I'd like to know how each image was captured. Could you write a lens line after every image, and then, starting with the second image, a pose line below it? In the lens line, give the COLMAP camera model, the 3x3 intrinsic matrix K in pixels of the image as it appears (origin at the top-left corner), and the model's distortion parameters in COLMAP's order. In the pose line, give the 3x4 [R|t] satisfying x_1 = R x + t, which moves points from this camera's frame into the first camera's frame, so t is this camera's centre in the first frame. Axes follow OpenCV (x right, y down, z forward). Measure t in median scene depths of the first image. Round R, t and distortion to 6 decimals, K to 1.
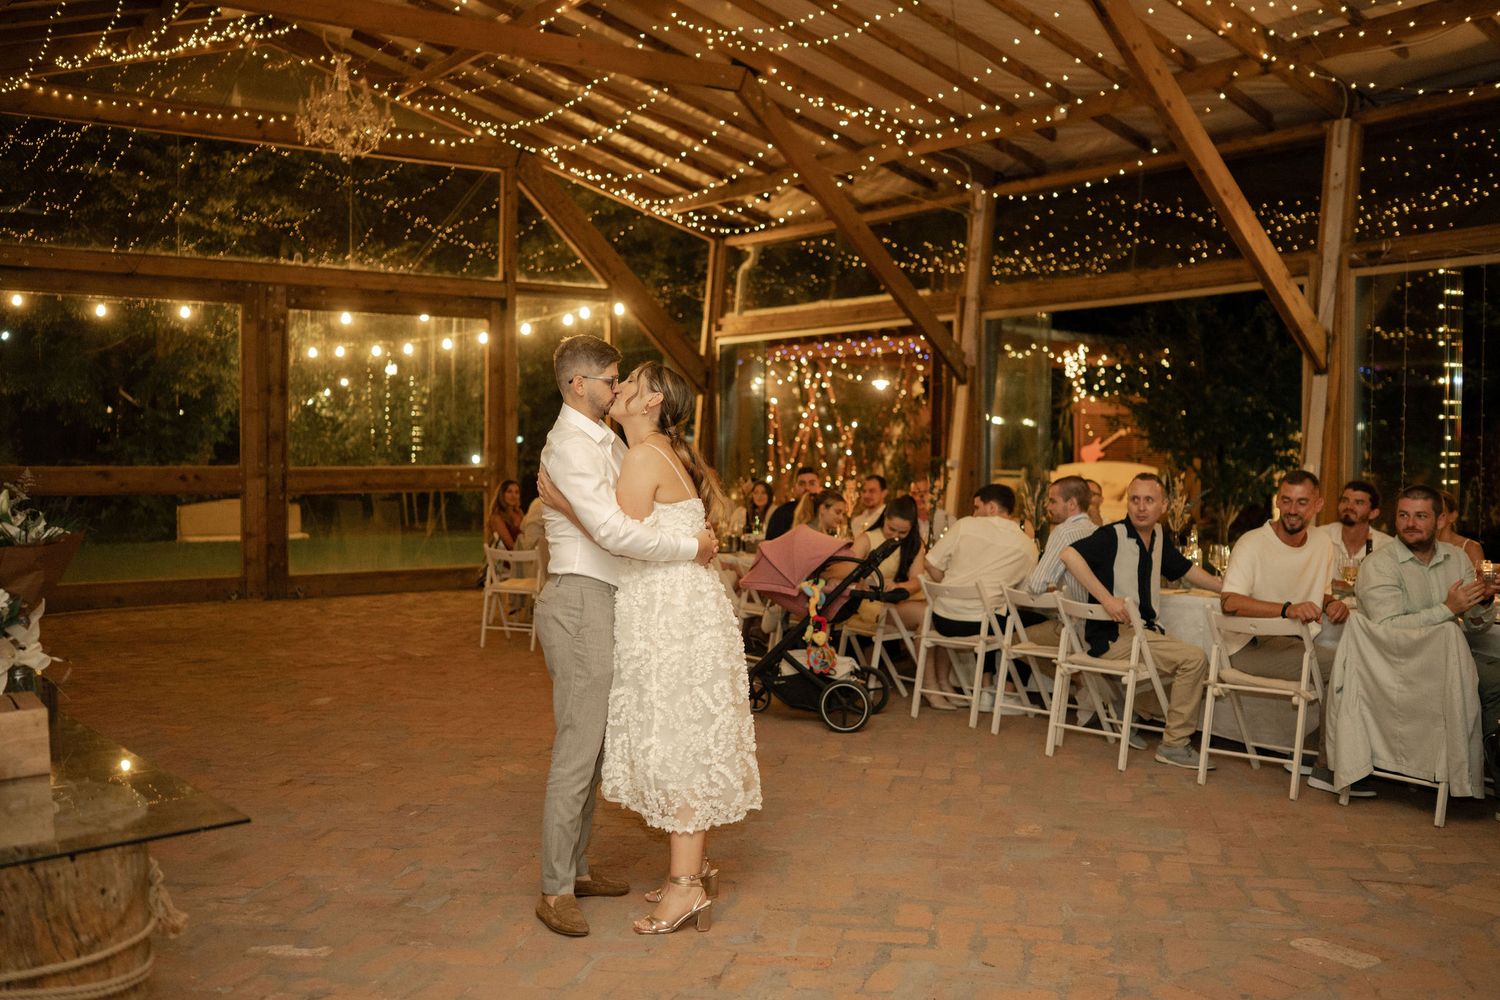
lens RADIAL K [[1455.6, 0, 747.3], [0, 1455.6, 494.4], [0, 0, 1]] dist [0.001356, 0.007217]
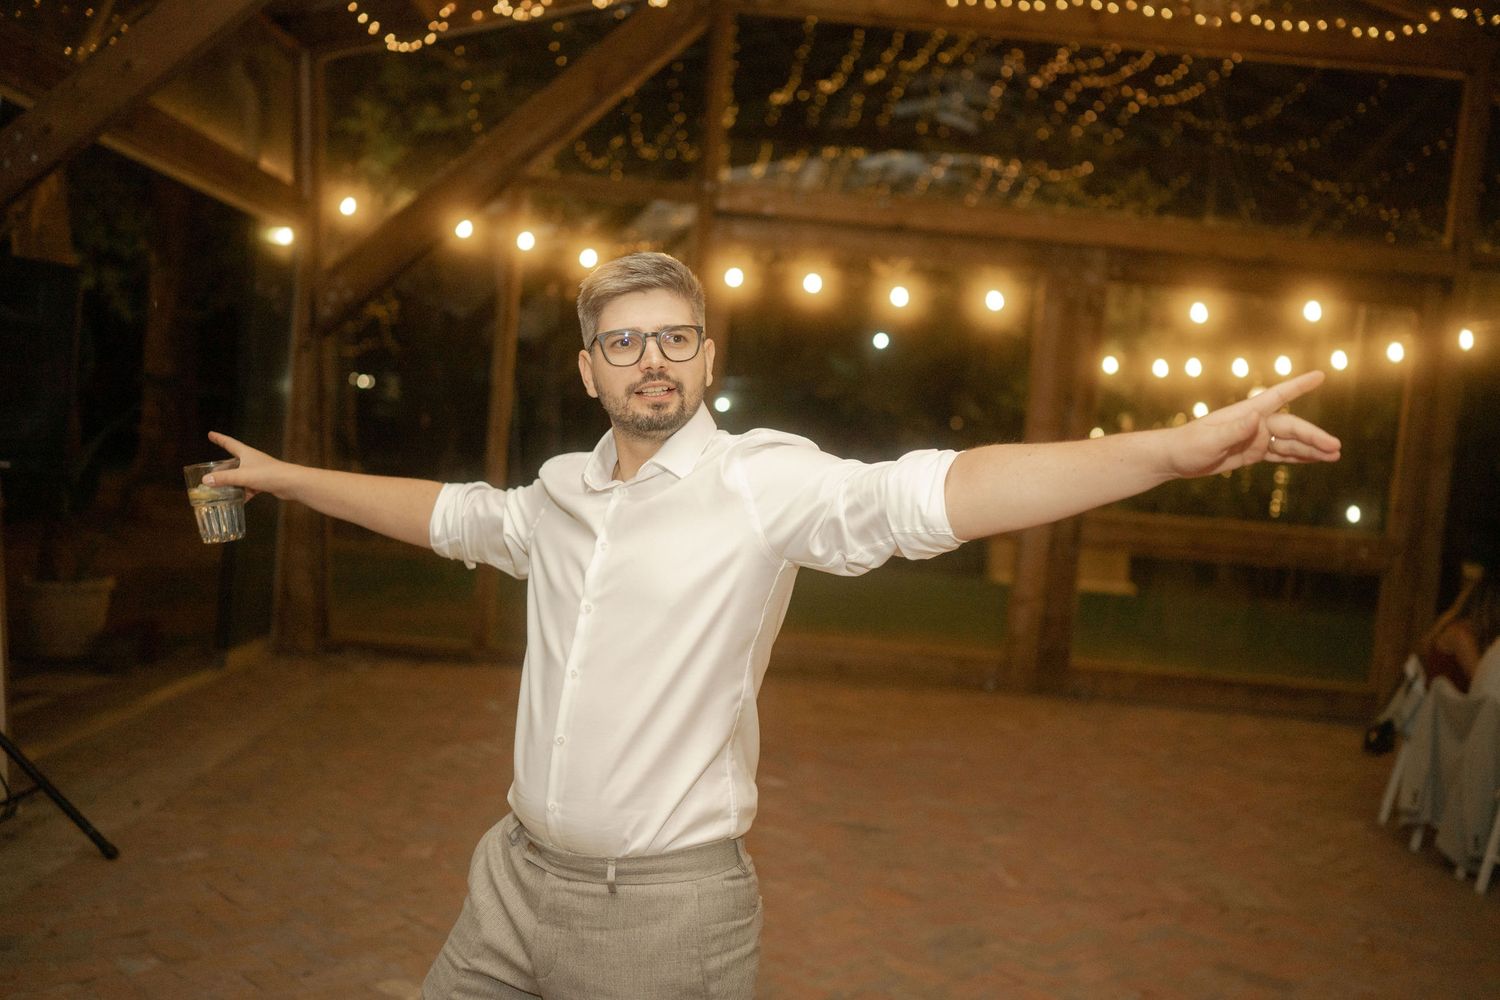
lens RADIAL K [[1436.6, 0, 742.5], [0, 1436.6, 474.6], [0, 0, 1]] dist [0.012672, 0.004839]
pose [[0.828855, 0.084733, -0.553010, -0.074458], [-0.104221, 0.994547, -0.003822, -0.015965], [0.549670, 0.060803, 0.833166, 0.341894]]
